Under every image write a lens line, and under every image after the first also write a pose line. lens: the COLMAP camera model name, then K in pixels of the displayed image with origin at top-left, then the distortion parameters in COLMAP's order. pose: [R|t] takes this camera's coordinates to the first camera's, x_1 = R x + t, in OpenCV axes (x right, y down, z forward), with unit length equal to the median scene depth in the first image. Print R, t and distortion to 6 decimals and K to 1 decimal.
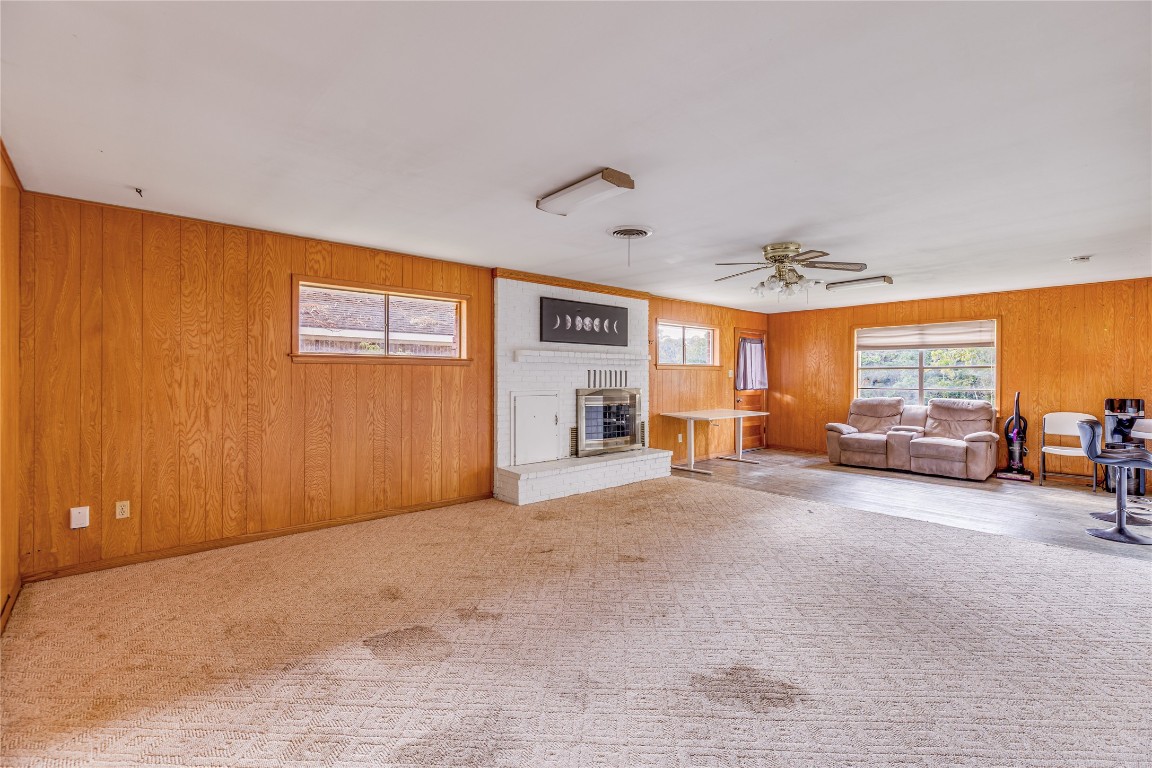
lens RADIAL K [[523.4, 0, 576.4], [0, 523.4, 379.9], [0, 0, 1]] dist [0.005810, 0.000946]
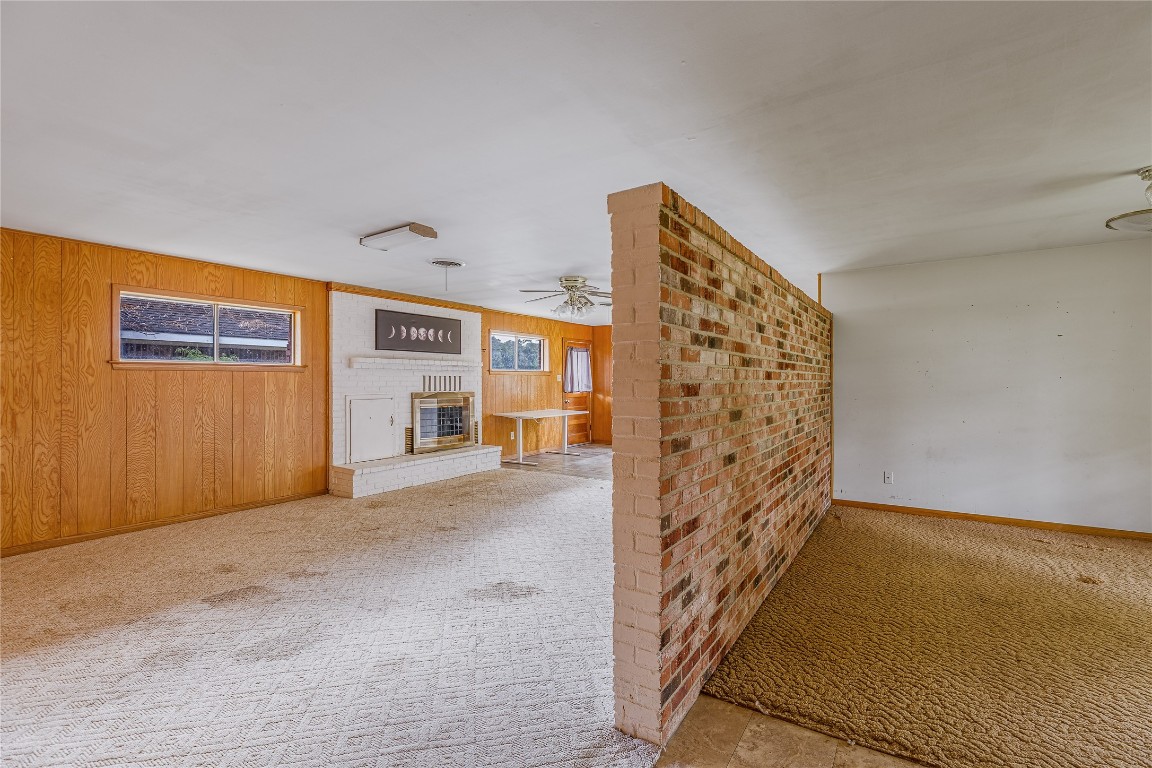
lens RADIAL K [[523.4, 0, 575.5], [0, 523.4, 381.2], [0, 0, 1]] dist [0.005810, 0.000946]
pose [[0.965143, -0.004304, 0.261687, 0.065507], [0.005837, 0.999970, -0.005082, 0.000933], [-0.261657, 0.006432, 0.965140, -0.232511]]
